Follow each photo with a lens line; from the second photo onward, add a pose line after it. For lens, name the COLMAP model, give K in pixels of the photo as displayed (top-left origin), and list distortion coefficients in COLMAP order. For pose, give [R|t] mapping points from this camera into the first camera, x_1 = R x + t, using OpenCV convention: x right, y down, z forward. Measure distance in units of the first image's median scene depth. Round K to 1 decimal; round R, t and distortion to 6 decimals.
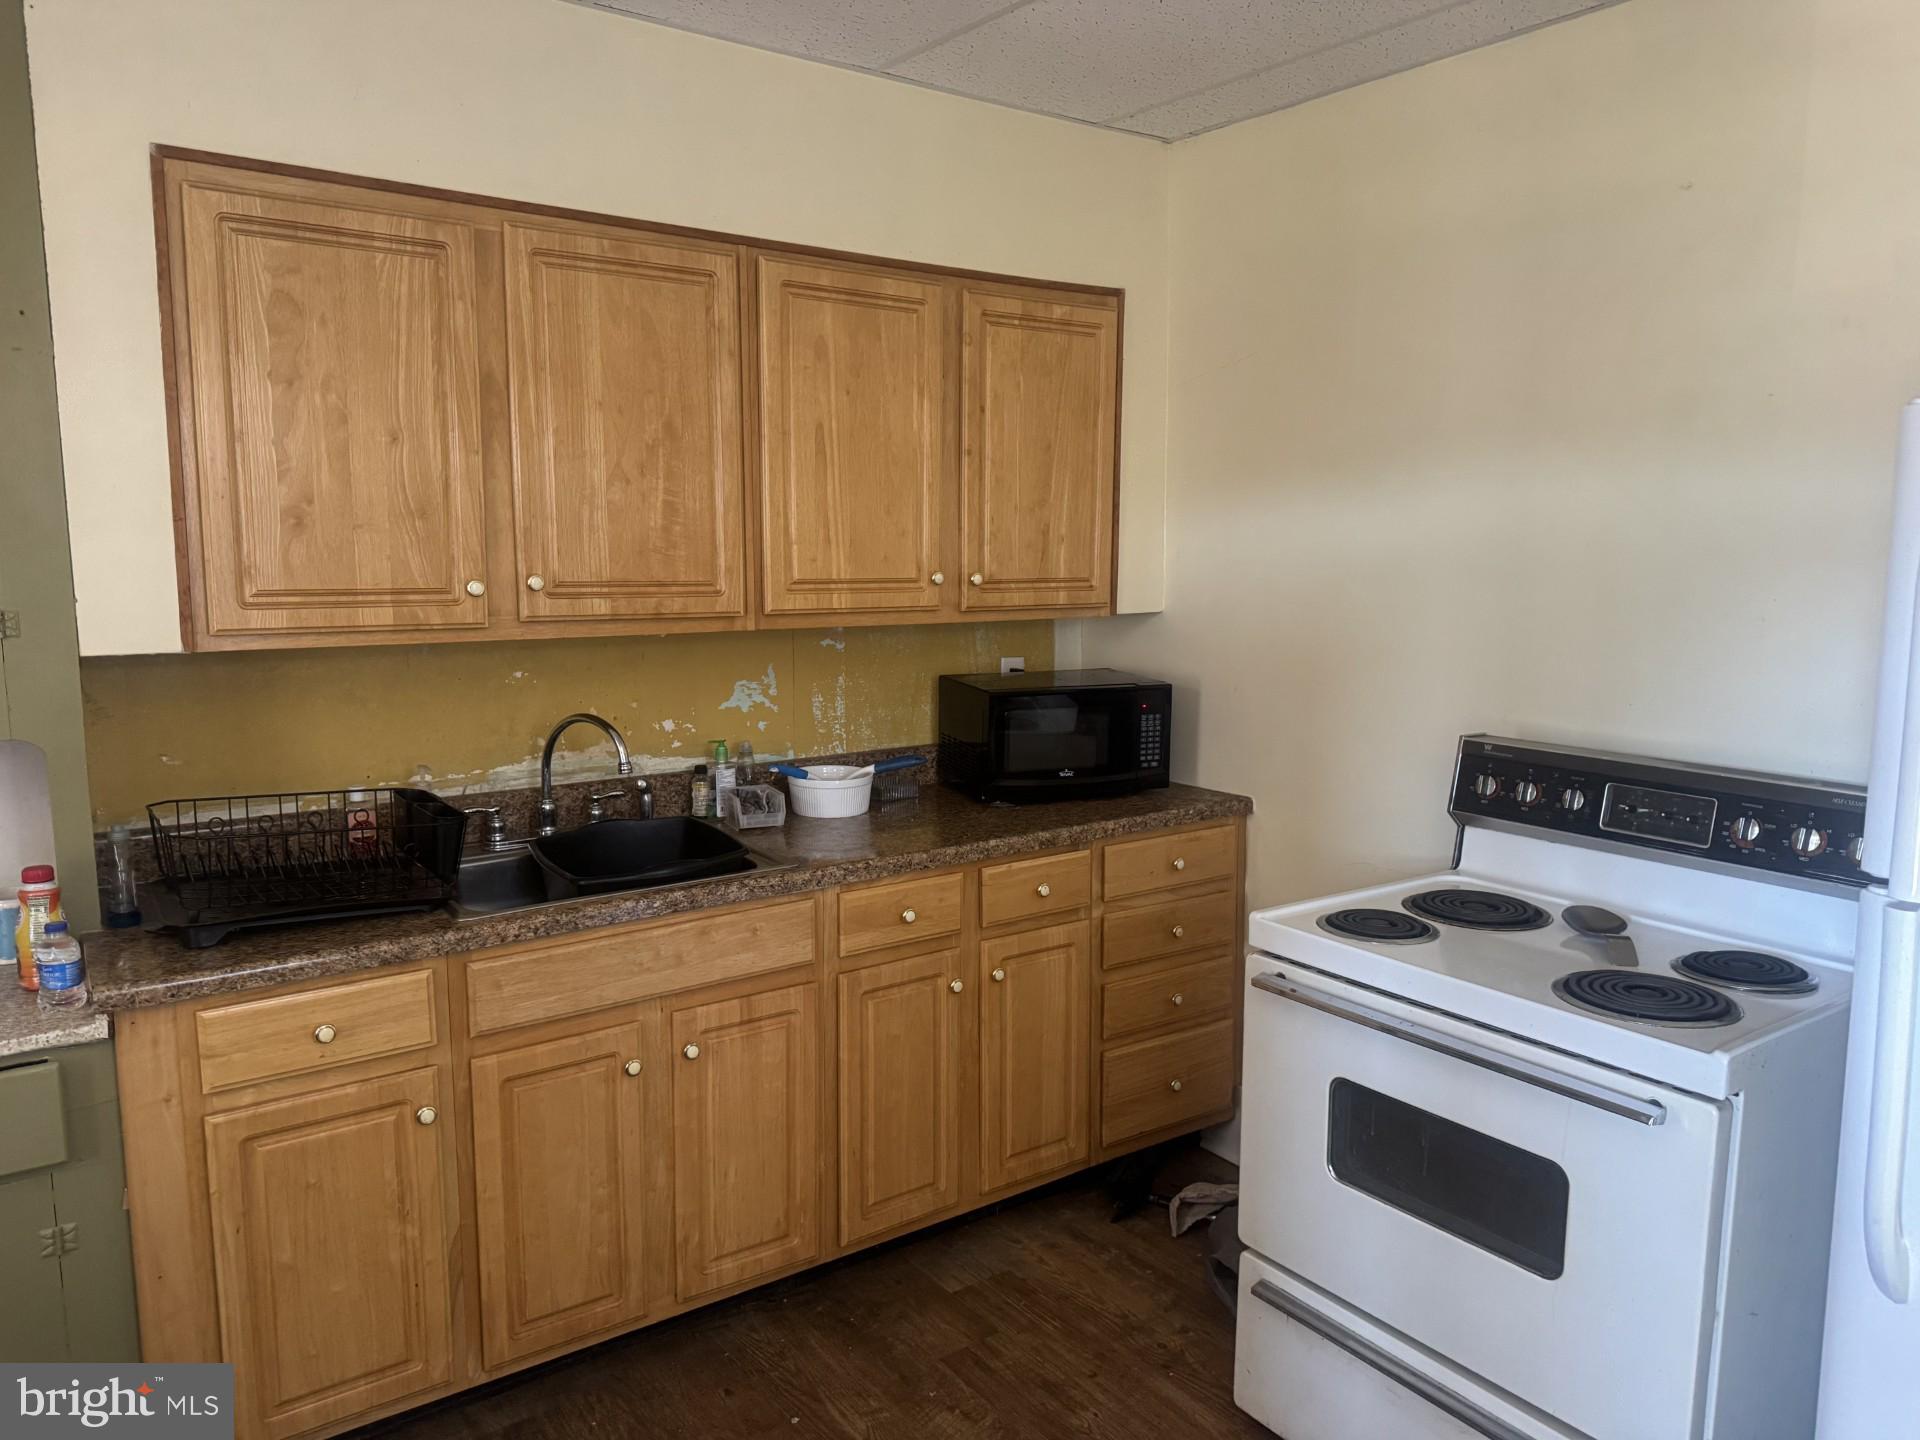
lens RADIAL K [[1349.1, 0, 960.0], [0, 1349.1, 720.0], [0, 0, 1]] dist [0.115812, -0.157308]
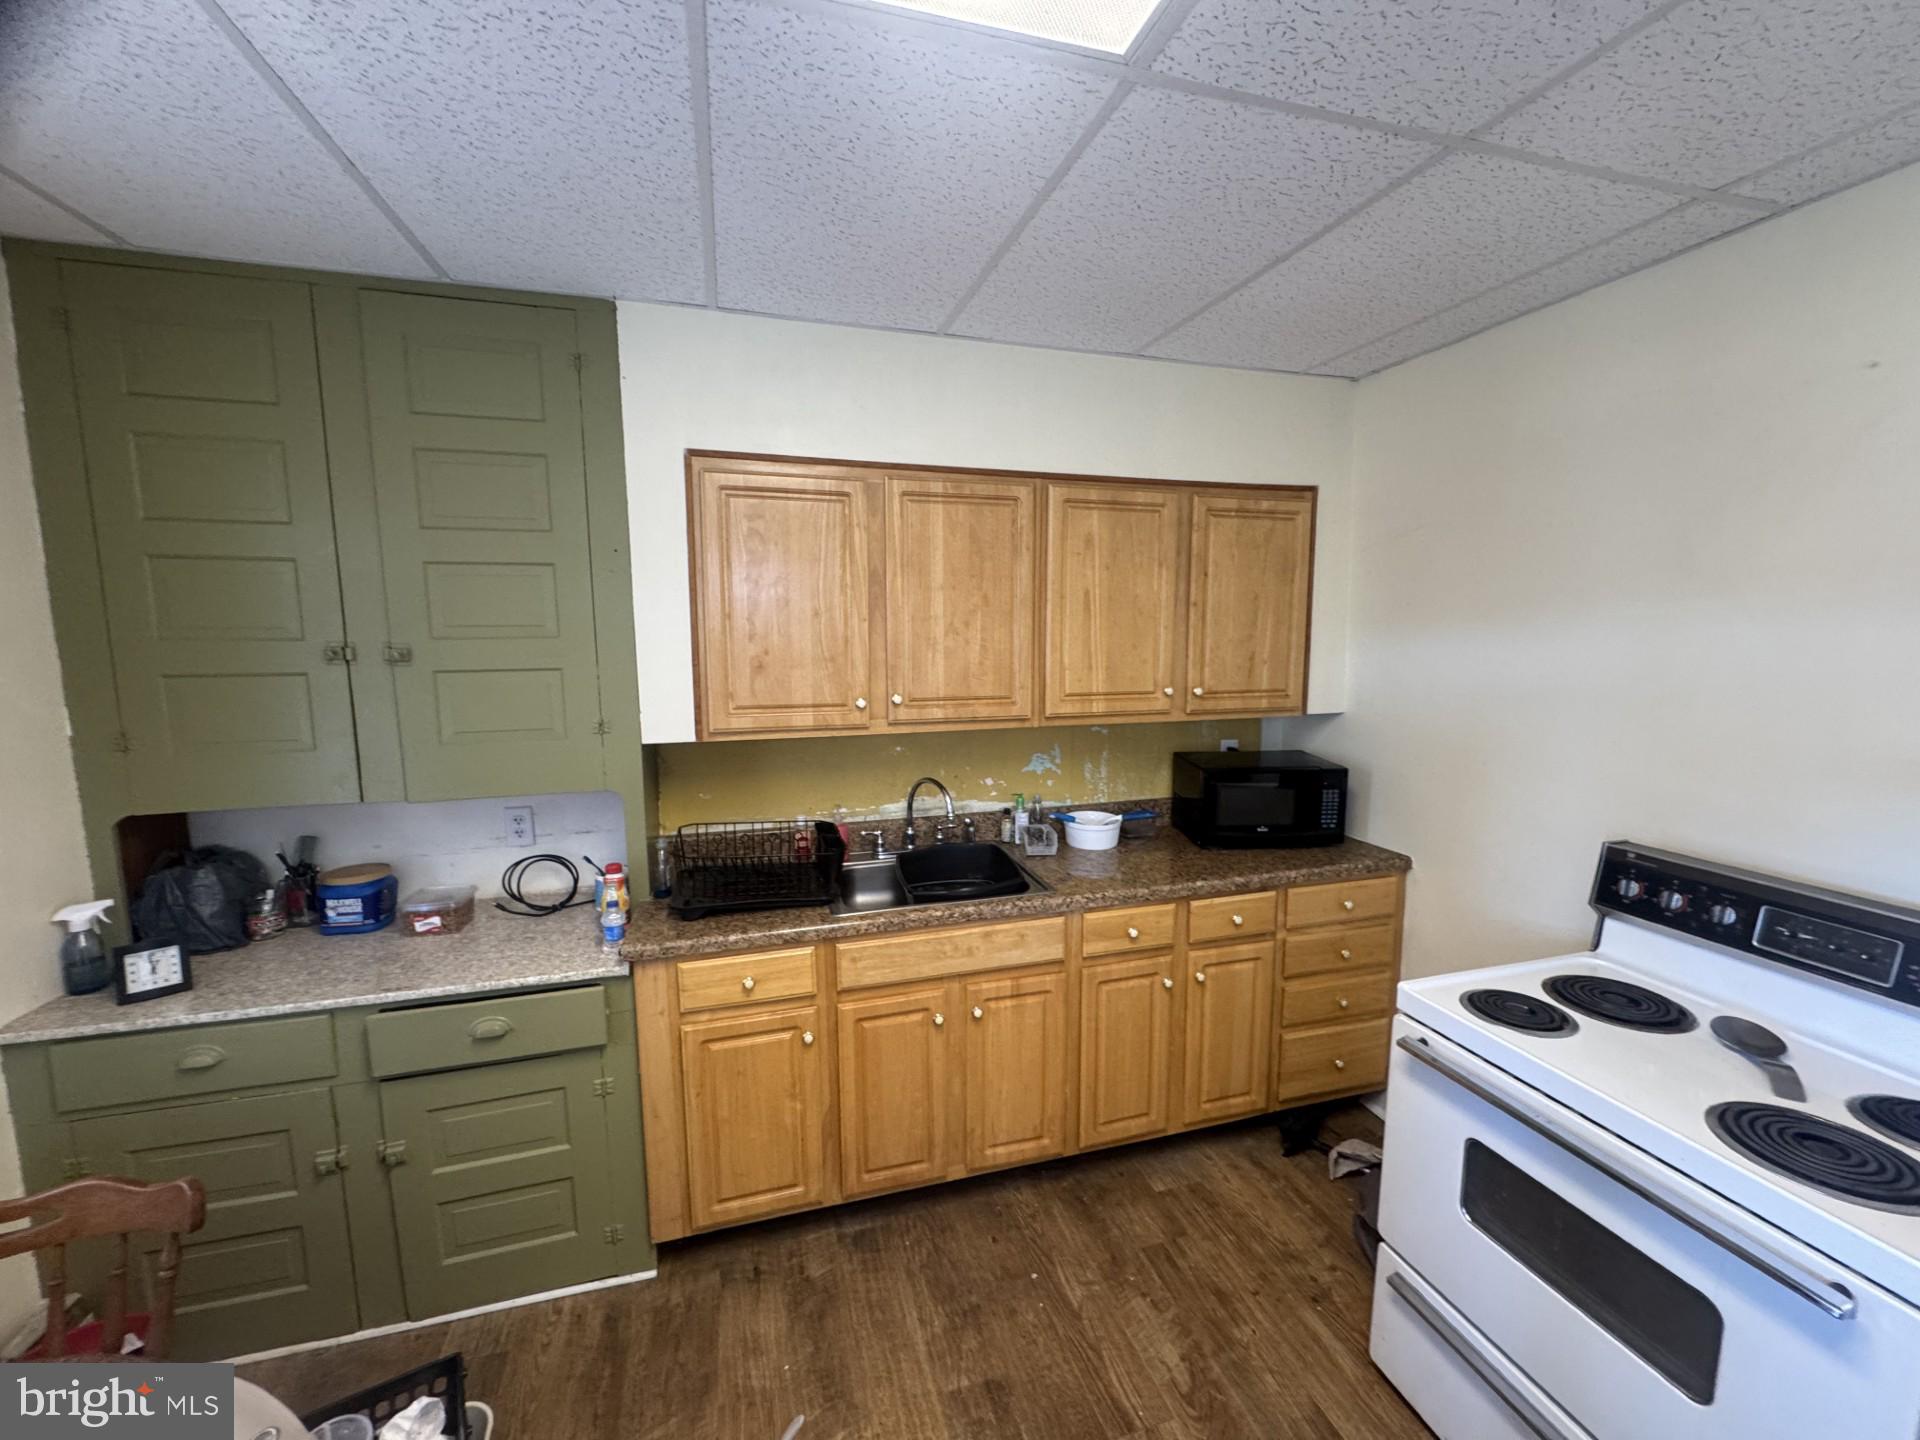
lens RADIAL K [[764.0, 0, 960.0], [0, 764.0, 720.0], [0, 0, 1]] dist [-0.005567, 0.004747]
pose [[0.942811, 0.032692, -0.331722, 0.051047], [-0.037552, 0.999261, -0.008249, -0.067537], [0.331207, 0.020234, 0.943341, 0.174963]]
